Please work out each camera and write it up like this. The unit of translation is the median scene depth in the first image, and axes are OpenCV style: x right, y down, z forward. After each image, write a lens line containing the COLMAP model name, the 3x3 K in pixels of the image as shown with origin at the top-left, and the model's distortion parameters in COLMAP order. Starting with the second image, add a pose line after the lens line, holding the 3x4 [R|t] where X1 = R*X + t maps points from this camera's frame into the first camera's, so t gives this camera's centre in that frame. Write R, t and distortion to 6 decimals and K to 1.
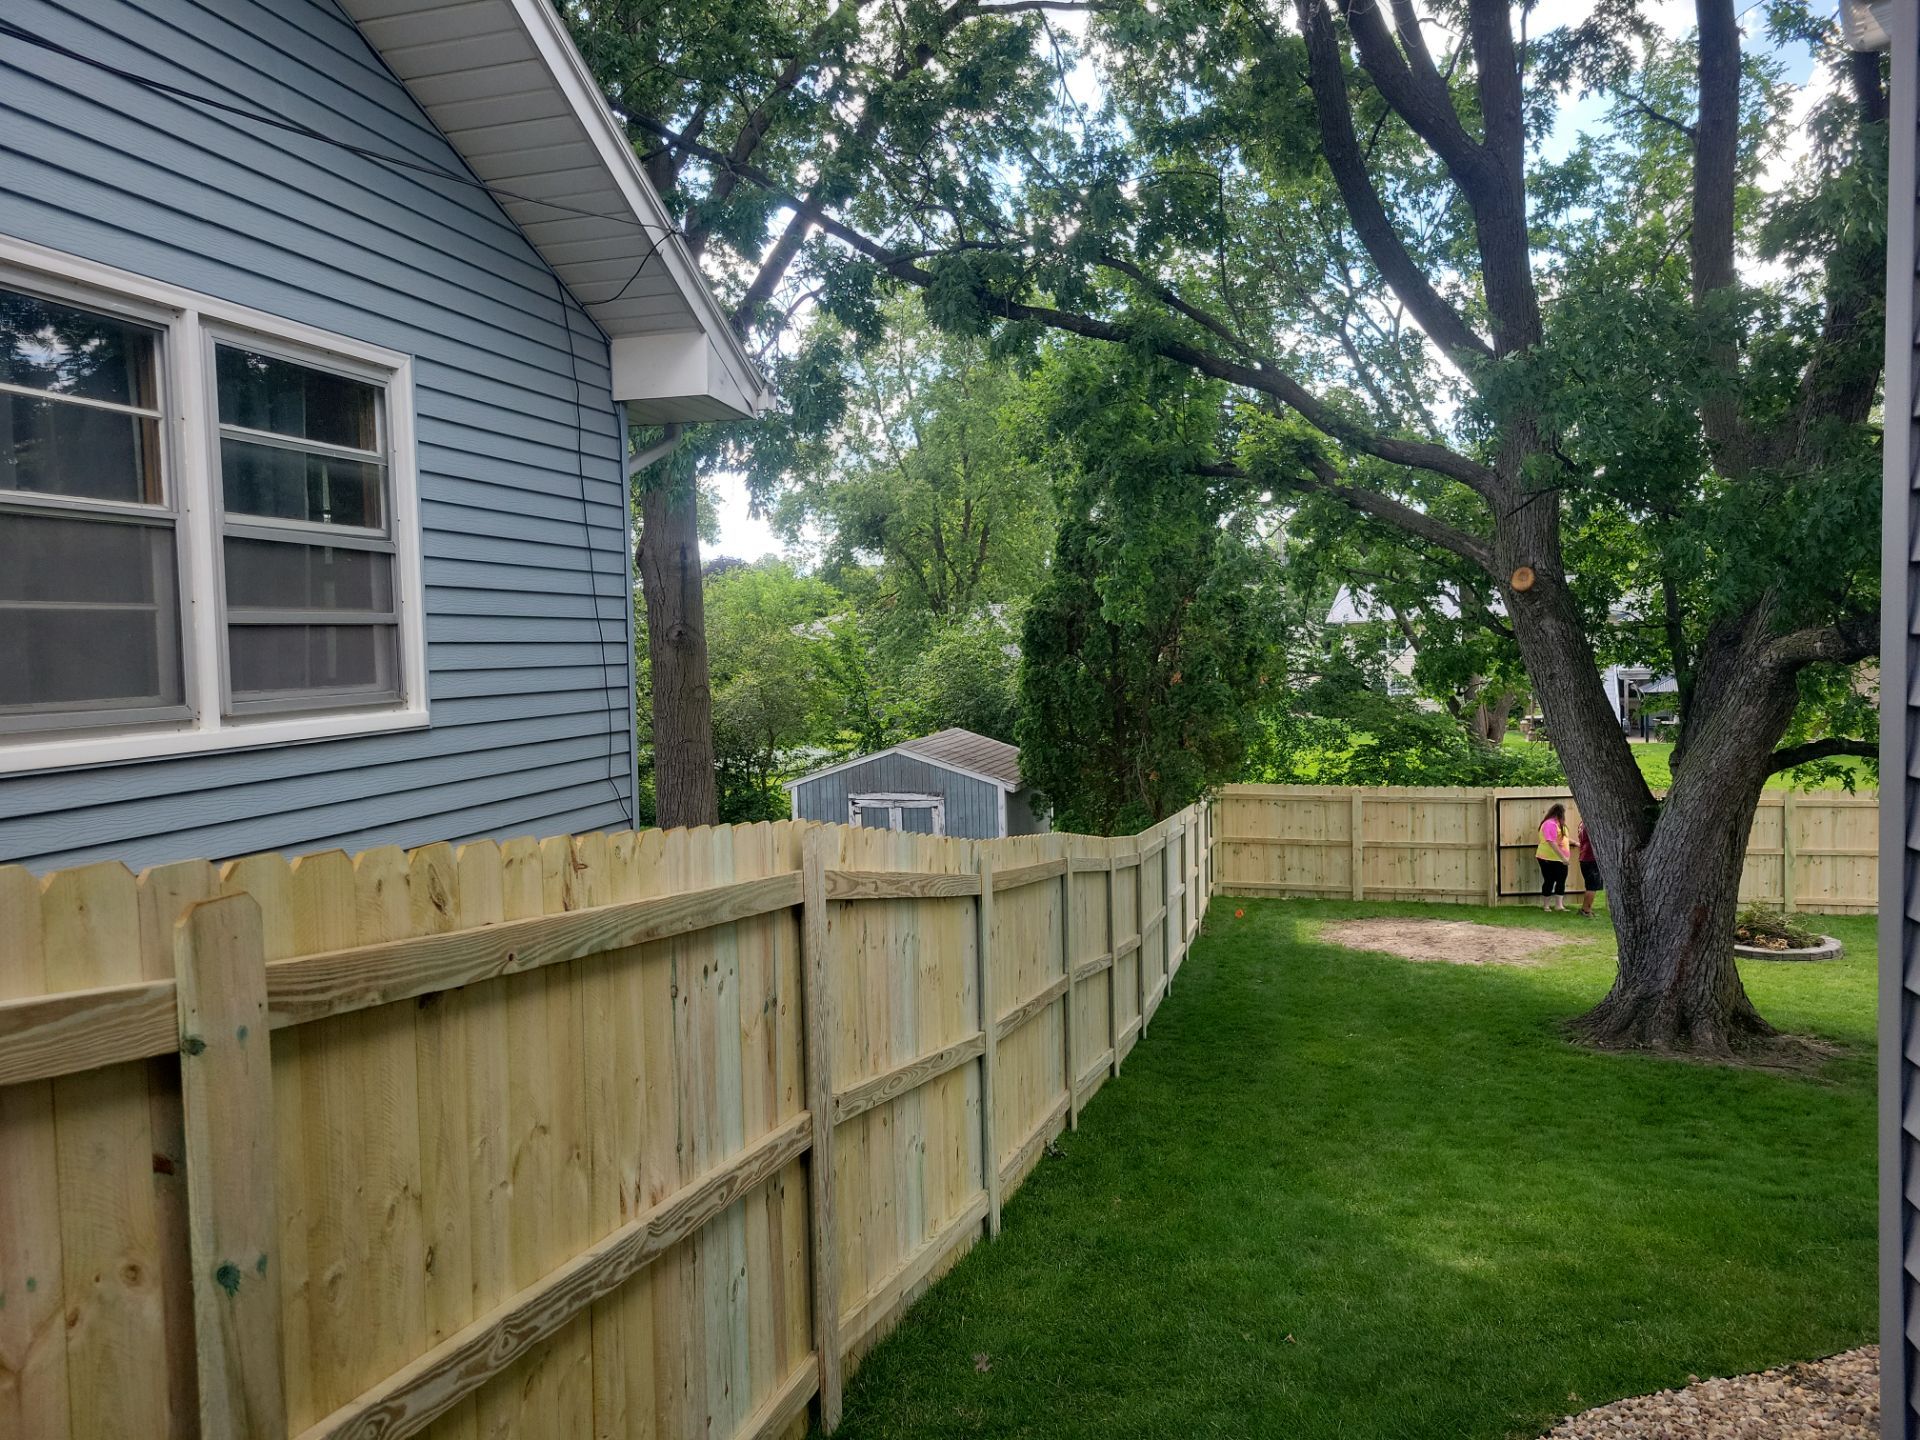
lens RADIAL K [[1434.4, 0, 964.3], [0, 1434.4, 707.7], [0, 0, 1]] dist [0.068764, -0.036244]
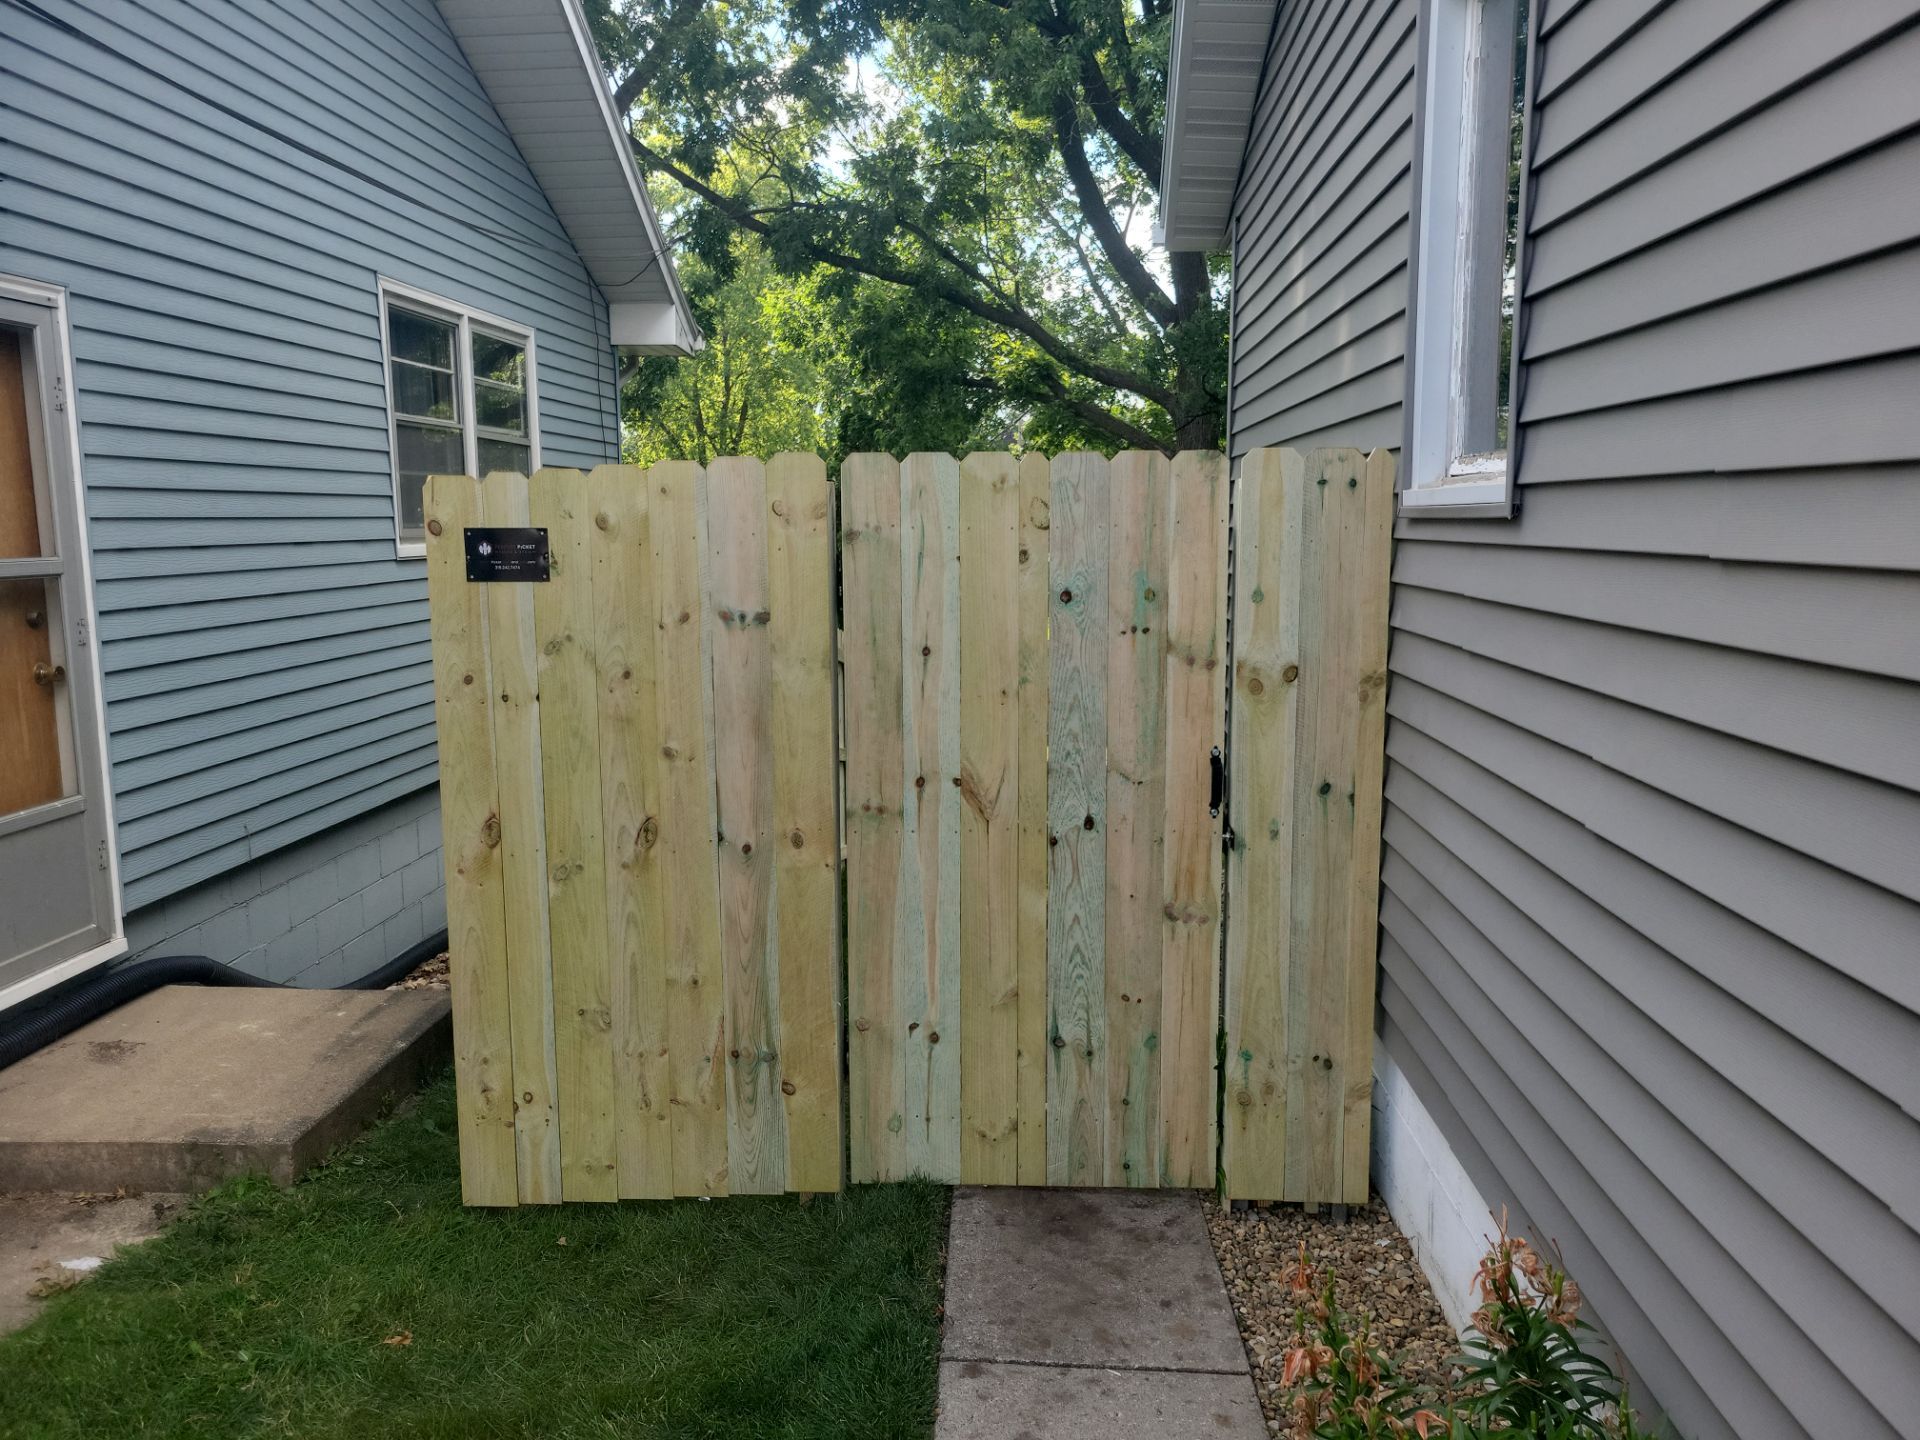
lens RADIAL K [[1434.4, 0, 964.3], [0, 1434.4, 707.7], [0, 0, 1]] dist [0.068764, -0.036244]
pose [[0.983822, -0.001033, 0.179145, -0.068478], [-0.013913, 0.996523, 0.082153, 0.020325], [-0.178607, -0.083316, 0.980387, -0.290834]]
